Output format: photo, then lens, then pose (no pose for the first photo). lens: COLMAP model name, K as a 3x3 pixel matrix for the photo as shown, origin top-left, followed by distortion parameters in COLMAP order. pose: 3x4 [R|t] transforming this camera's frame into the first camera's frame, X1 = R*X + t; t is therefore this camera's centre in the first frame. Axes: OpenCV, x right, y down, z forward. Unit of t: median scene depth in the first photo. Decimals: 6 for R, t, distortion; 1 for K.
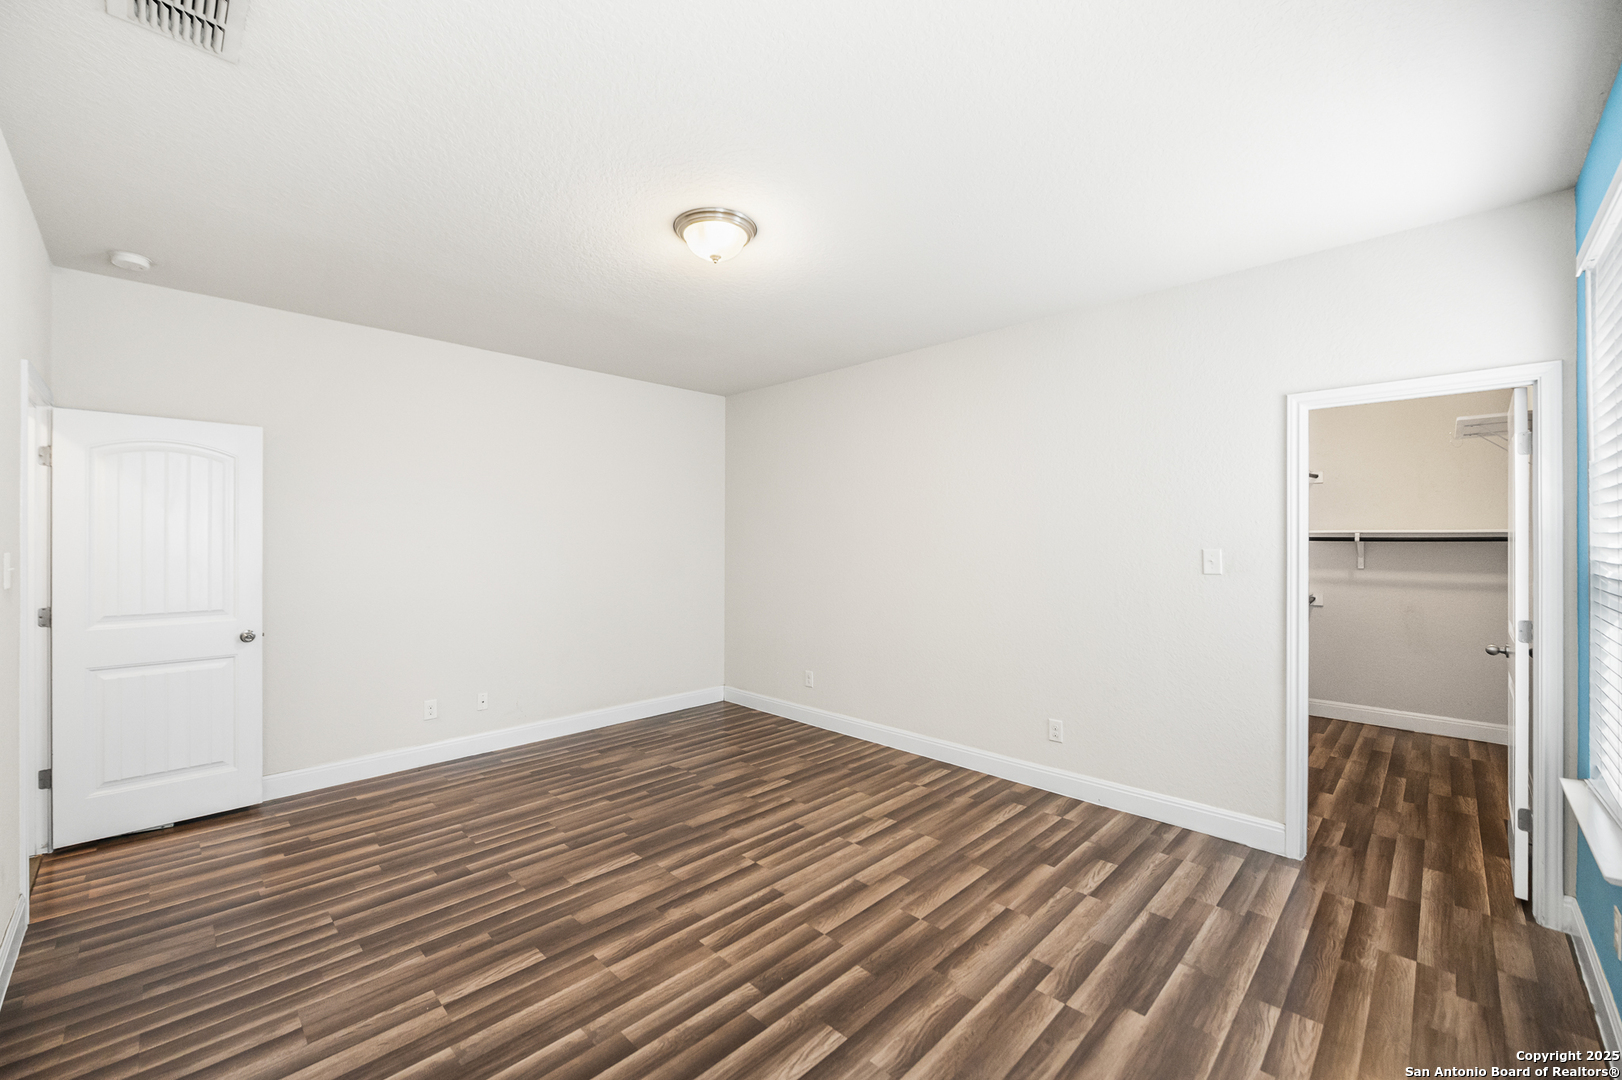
lens RADIAL K [[652.2, 0, 793.7], [0, 652.2, 528.0], [0, 0, 1]] dist [-0.007306, -0.000097]
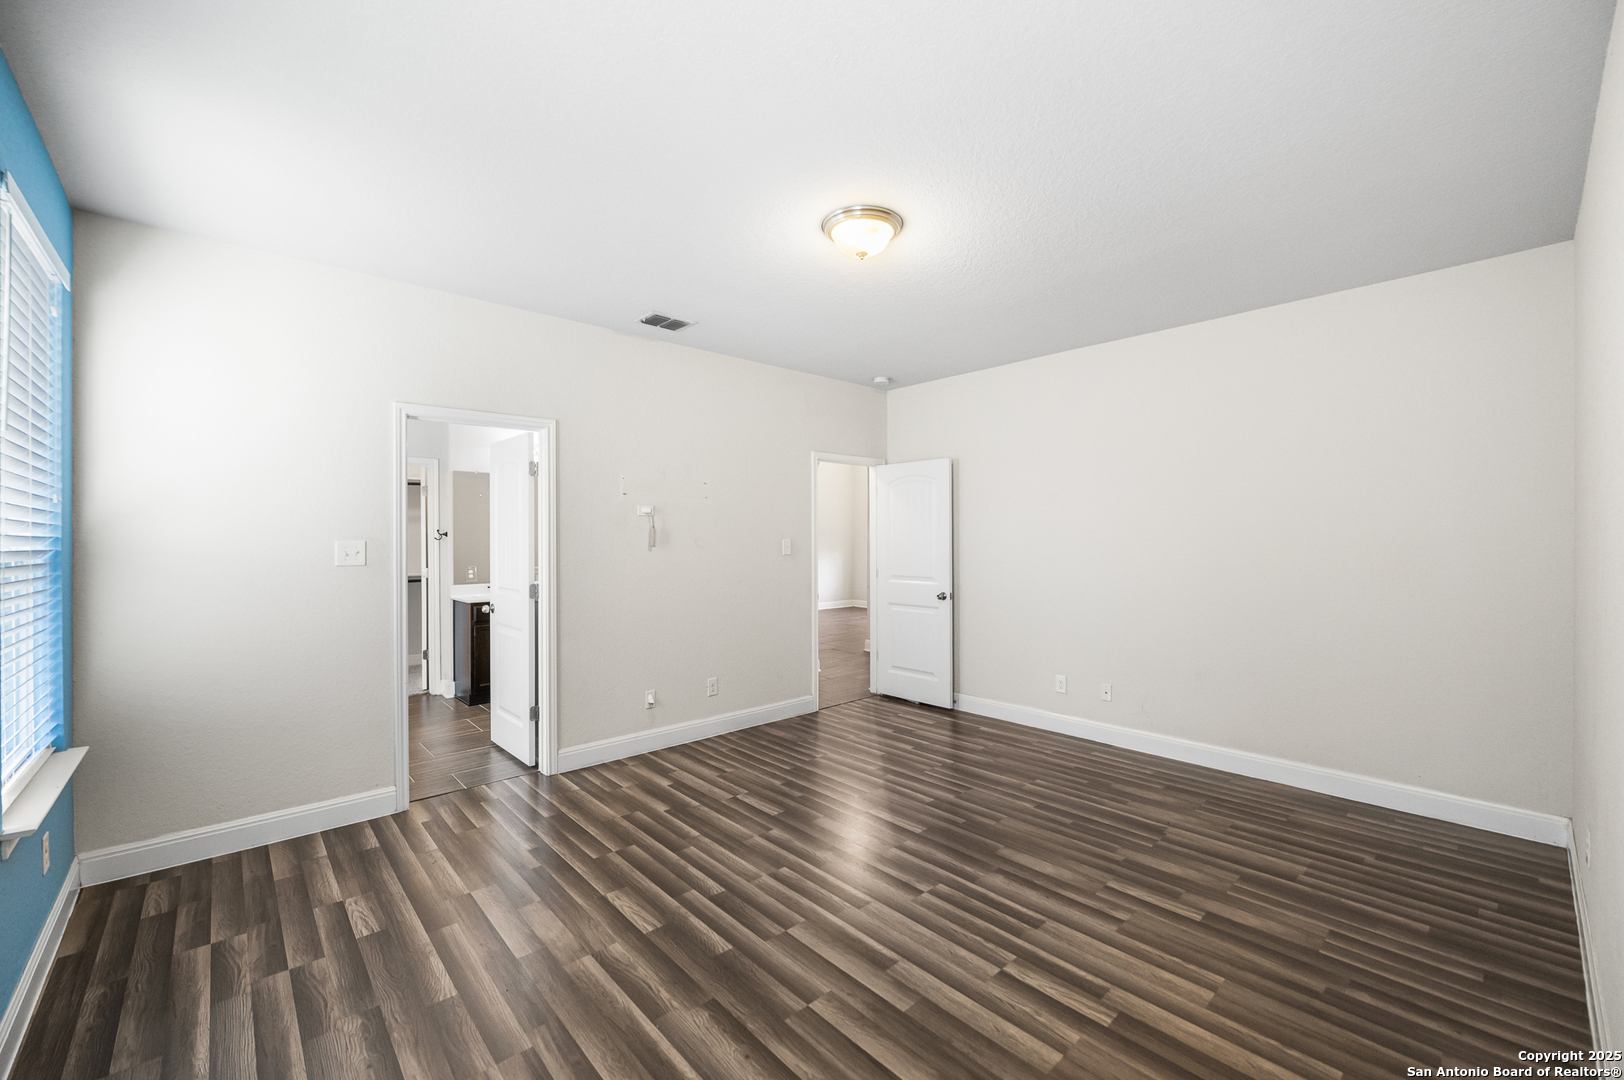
lens RADIAL K [[653.0, 0, 794.7], [0, 653.0, 528.0], [0, 0, 1]] dist [-0.007306, -0.000097]
pose [[-0.058755, -0.015706, -0.998149, 0.708462], [0.020585, 0.999645, -0.016941, 0.026517], [0.998060, -0.021542, -0.058411, 0.745329]]
